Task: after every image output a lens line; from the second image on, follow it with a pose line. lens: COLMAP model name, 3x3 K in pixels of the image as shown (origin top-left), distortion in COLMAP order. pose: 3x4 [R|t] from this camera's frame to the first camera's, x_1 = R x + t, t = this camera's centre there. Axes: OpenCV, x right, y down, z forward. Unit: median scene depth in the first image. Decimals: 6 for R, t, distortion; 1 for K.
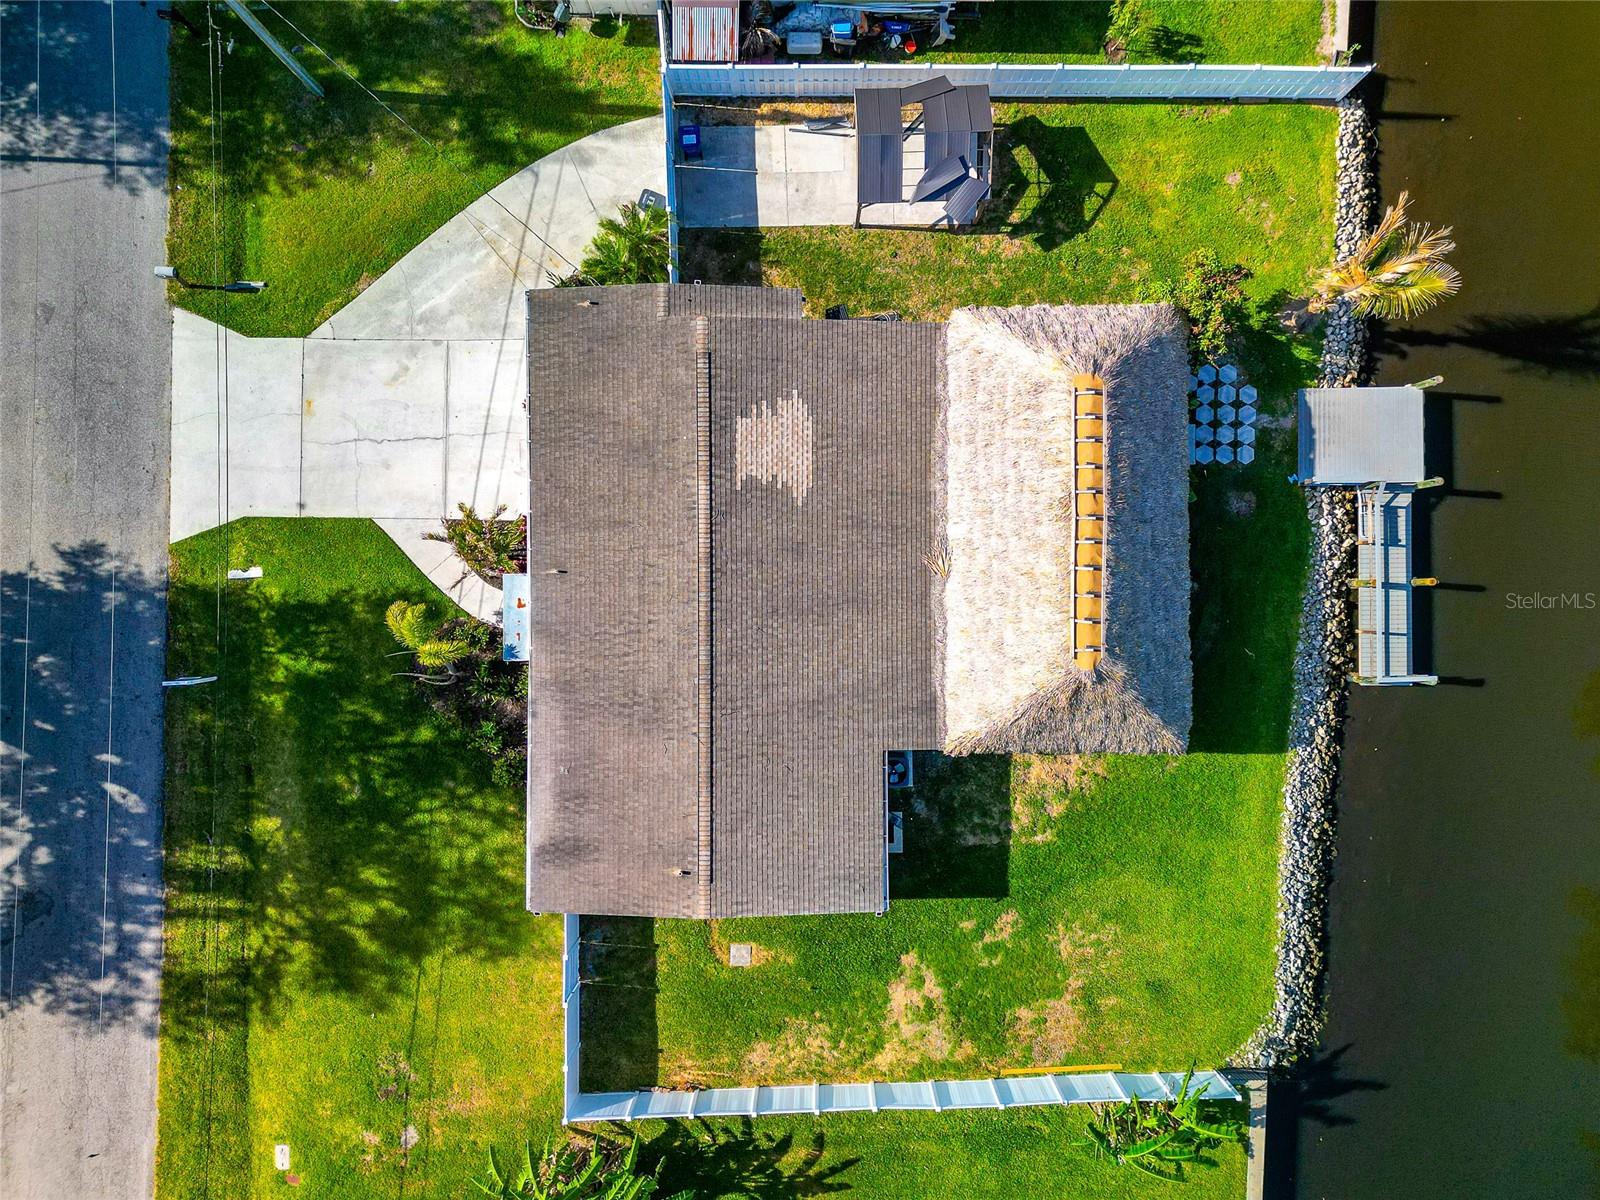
lens RADIAL K [[1115.3, 0, 800.0], [0, 1115.3, 600.0], [0, 0, 1]] dist [0.043924, -0.000543]
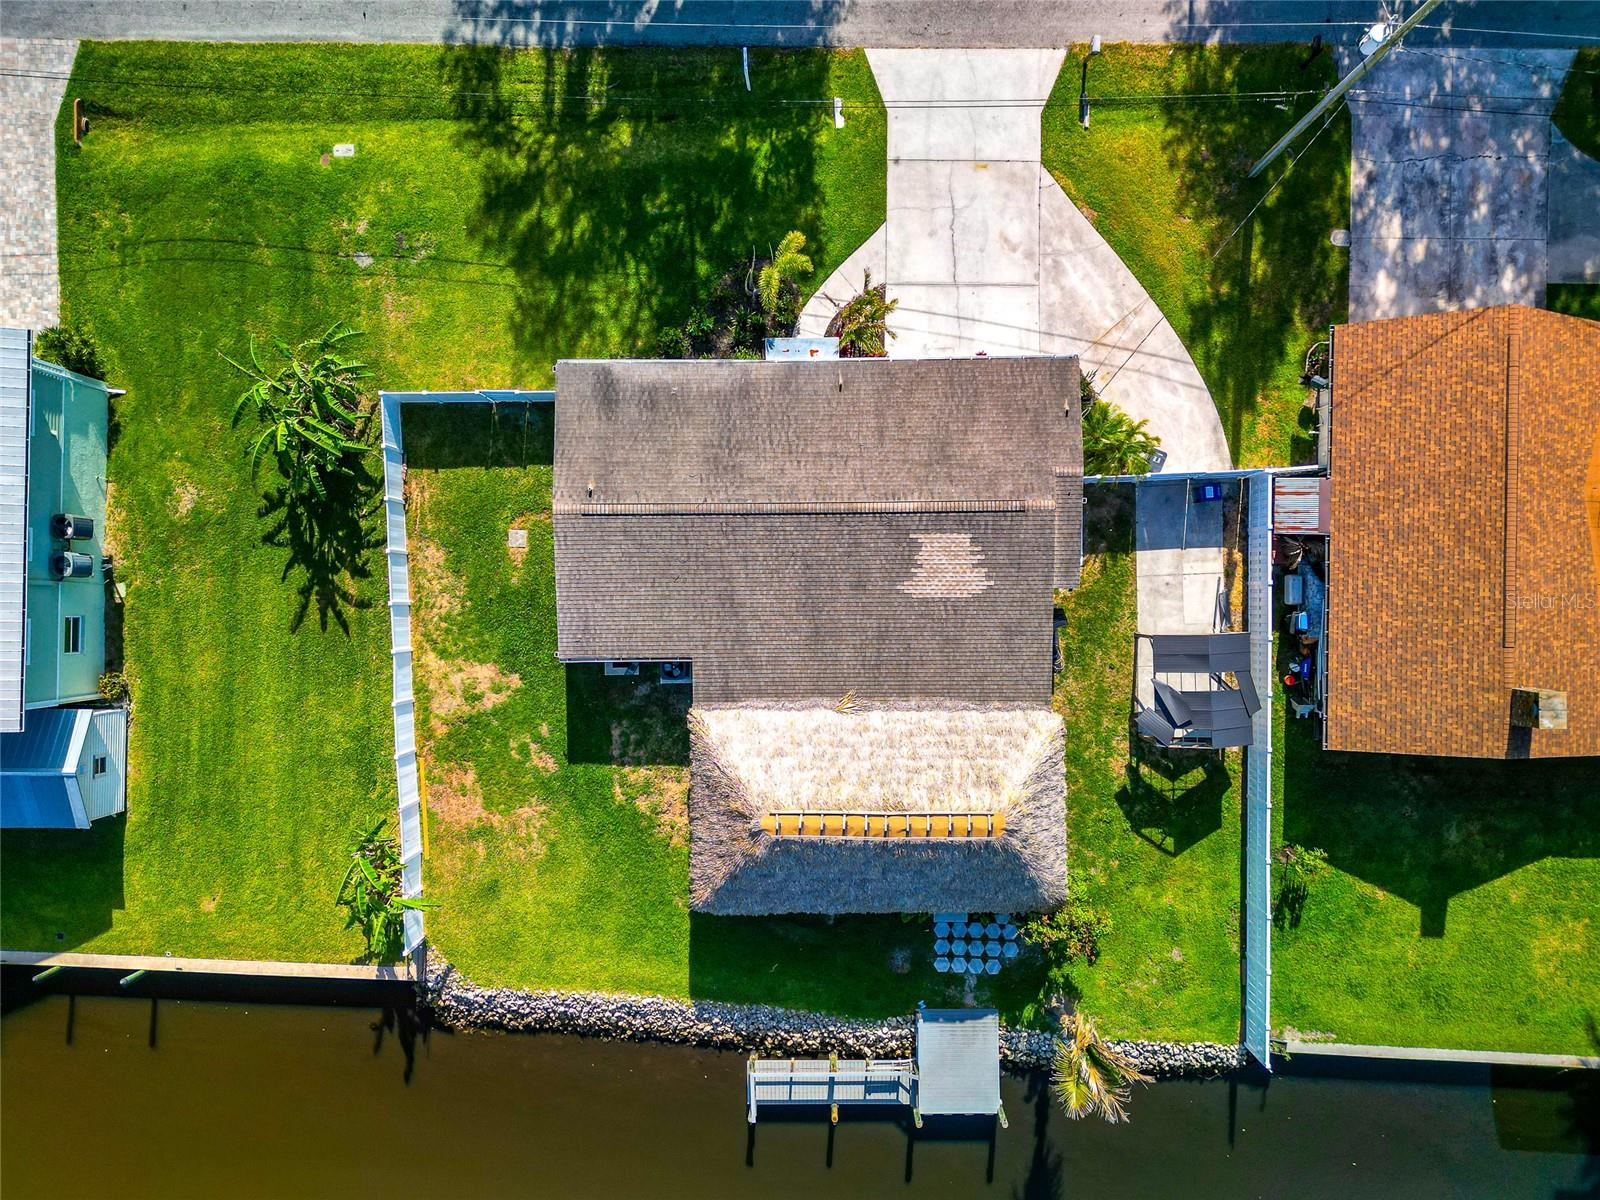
lens RADIAL K [[1115.3, 0, 800.0], [0, 1115.3, 600.0], [0, 0, 1]] dist [0.043924, -0.000543]
pose [[0.003522, 0.999921, 0.012056, -0.001193], [-0.999867, 0.003329, 0.015967, -0.000253], [0.015926, -0.012110, 0.999800, -0.176295]]
